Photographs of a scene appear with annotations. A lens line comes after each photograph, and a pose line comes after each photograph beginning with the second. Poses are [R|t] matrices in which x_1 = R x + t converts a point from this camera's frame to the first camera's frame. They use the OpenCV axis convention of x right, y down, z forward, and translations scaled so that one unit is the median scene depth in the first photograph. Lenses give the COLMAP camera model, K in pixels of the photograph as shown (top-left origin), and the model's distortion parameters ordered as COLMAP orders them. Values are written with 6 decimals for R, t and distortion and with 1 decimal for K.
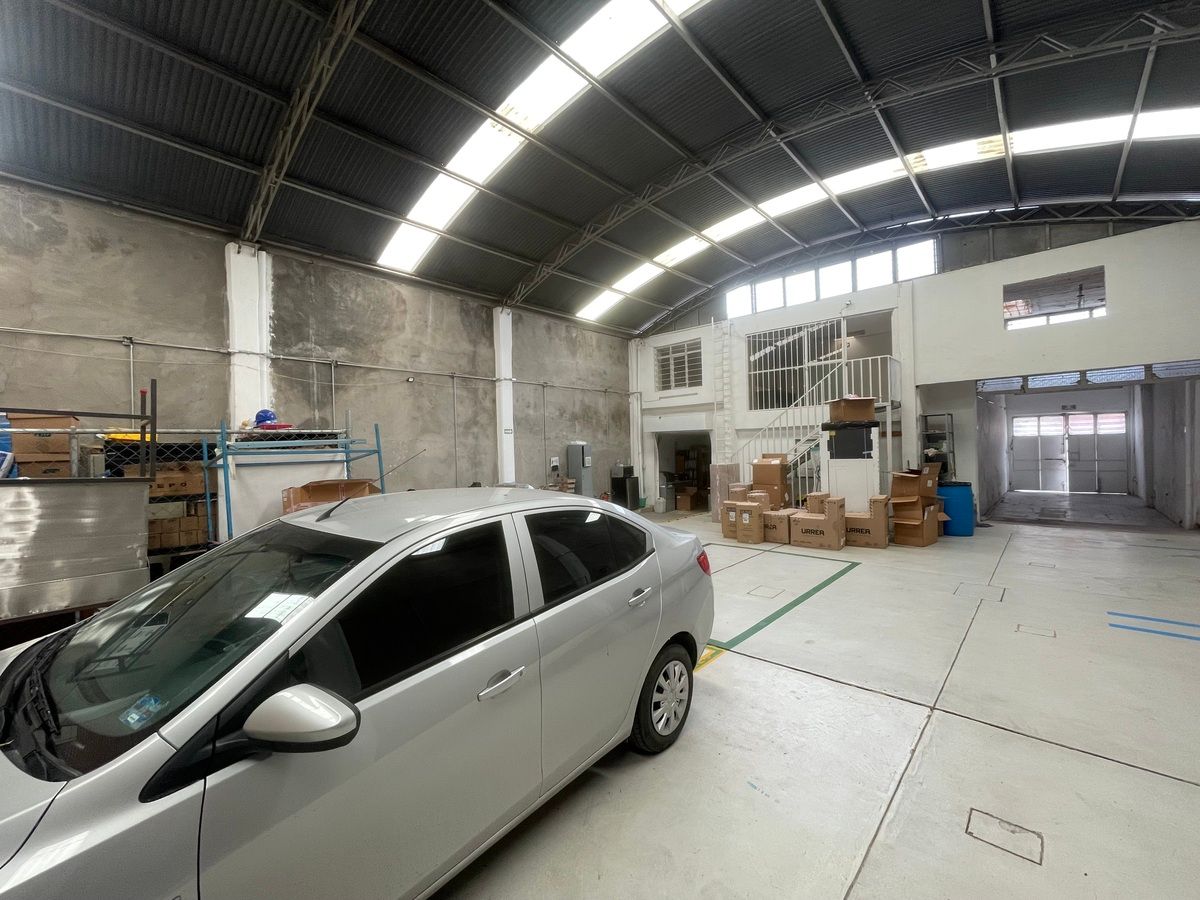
lens RADIAL K [[478.5, 0, 600.0], [0, 478.5, 450.0], [0, 0, 1]] dist [-0.001442, -0.000061]
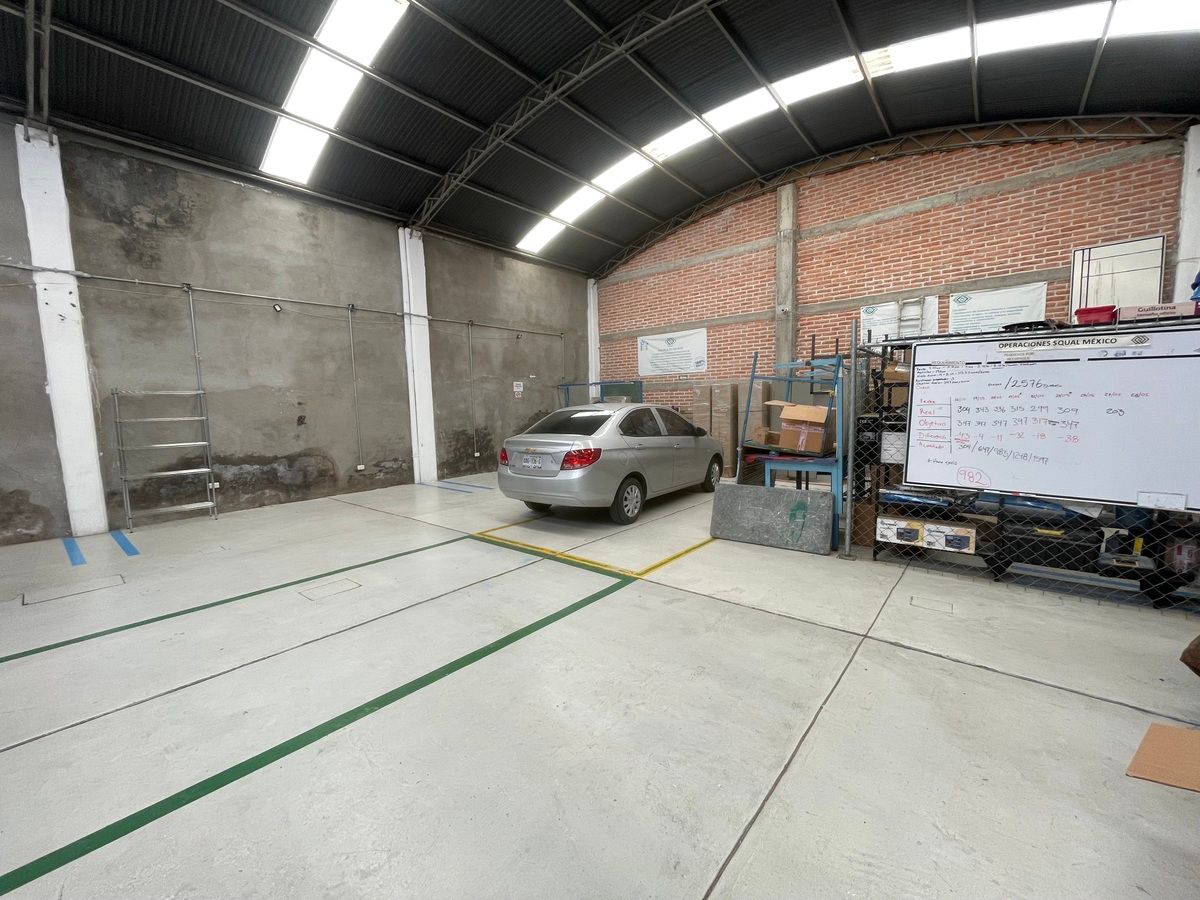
lens RADIAL K [[482.1, 0, 604.2], [0, 482.1, 452.7], [0, 0, 1]] dist [-0.000449, -0.000266]
pose [[0.996257, -0.001353, 0.086433, 0.073704], [-0.008580, 0.993392, 0.114446, -0.001681], [-0.086017, -0.114759, 0.989662, 0.074521]]
